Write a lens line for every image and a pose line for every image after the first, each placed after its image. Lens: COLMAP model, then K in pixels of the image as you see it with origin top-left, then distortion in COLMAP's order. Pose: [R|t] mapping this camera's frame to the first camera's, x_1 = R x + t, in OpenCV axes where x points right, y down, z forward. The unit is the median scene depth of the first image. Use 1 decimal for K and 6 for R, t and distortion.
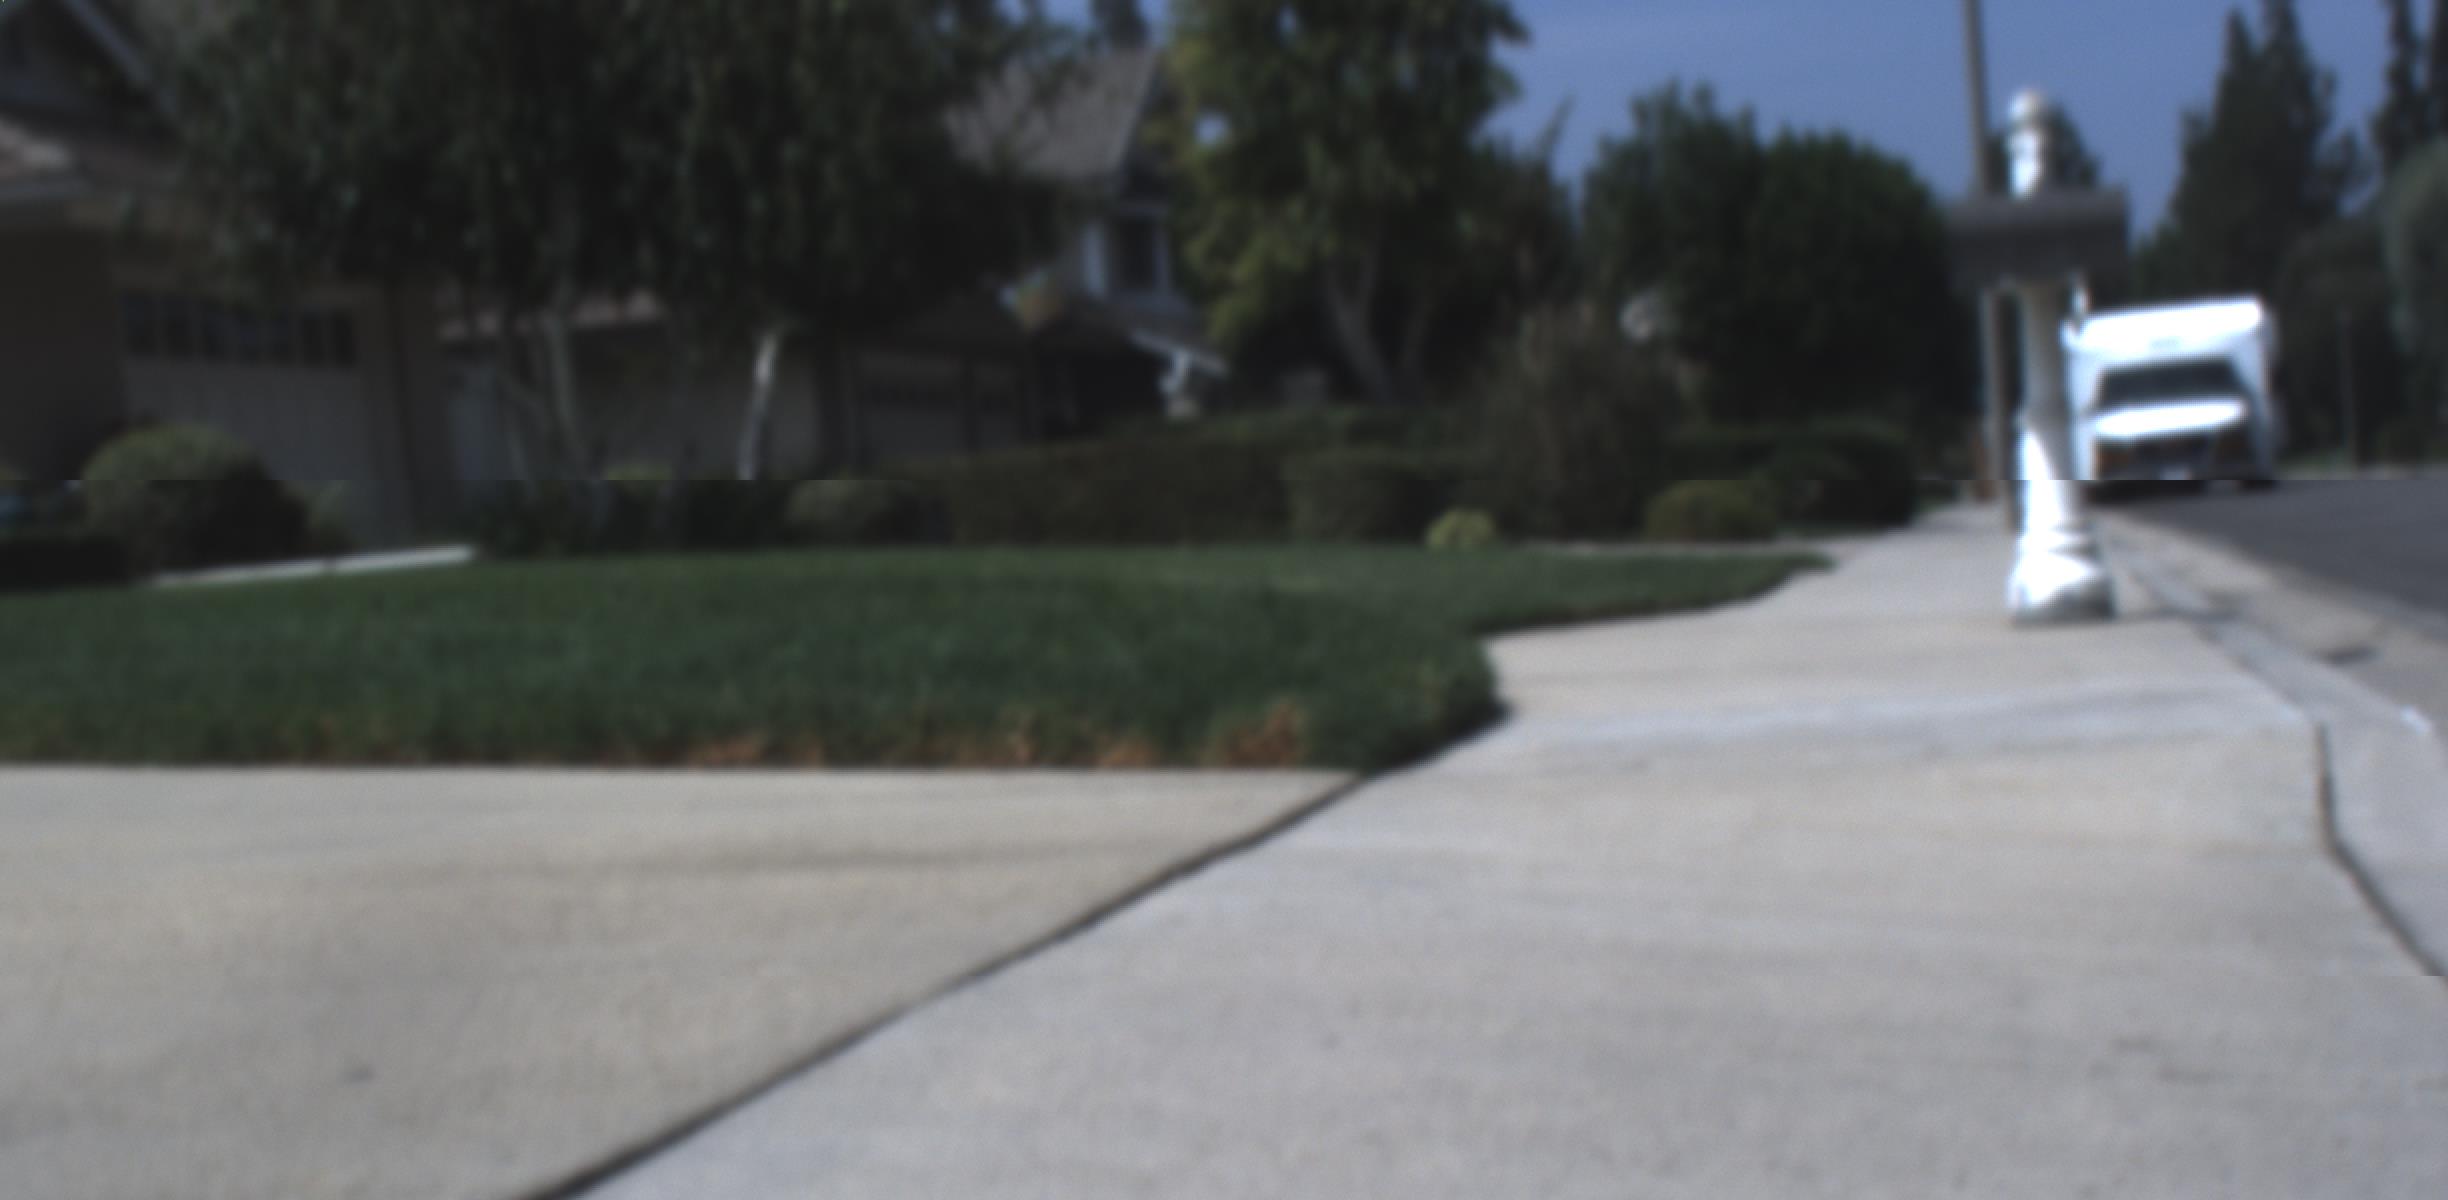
lens RADIAL K [[4394.6, 0, 1224.0], [0, 4394.6, 600.0], [0, 0, 1]] dist [0.291885, -4.358429]
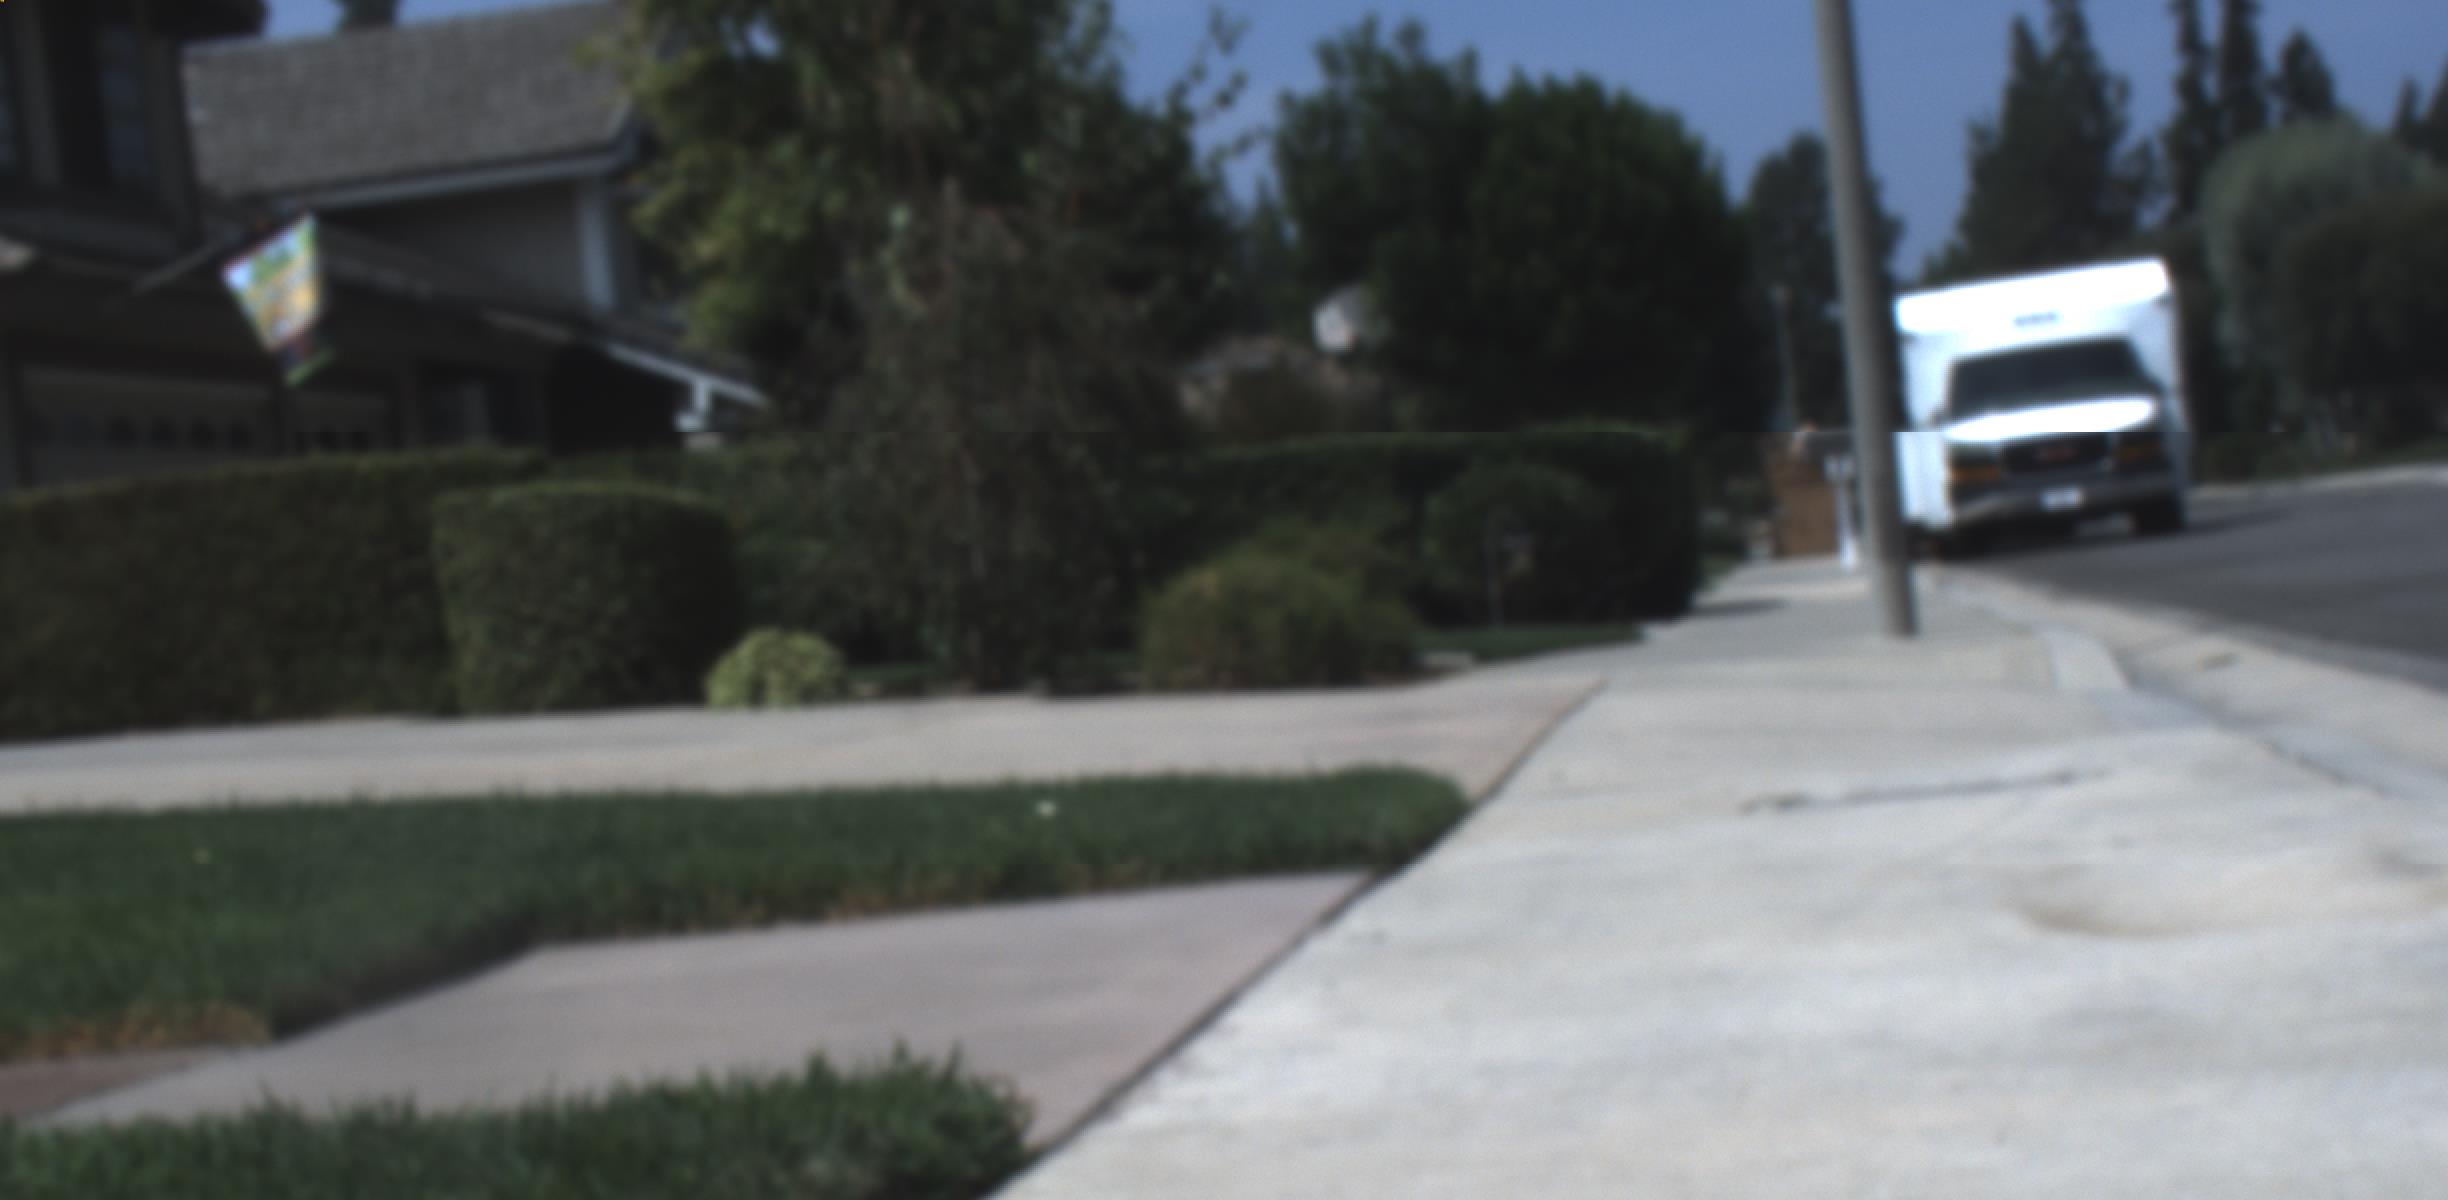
lens RADIAL K [[4521.3, 0, 1224.0], [0, 4521.3, 600.0], [0, 0, 1]] dist [-0.147200, -0.057827]
pose [[0.998329, -0.029570, 0.049655, 0.043554], [0.030218, 0.999467, -0.012334, -0.008384], [-0.049264, 0.013813, 0.998690, 0.277362]]
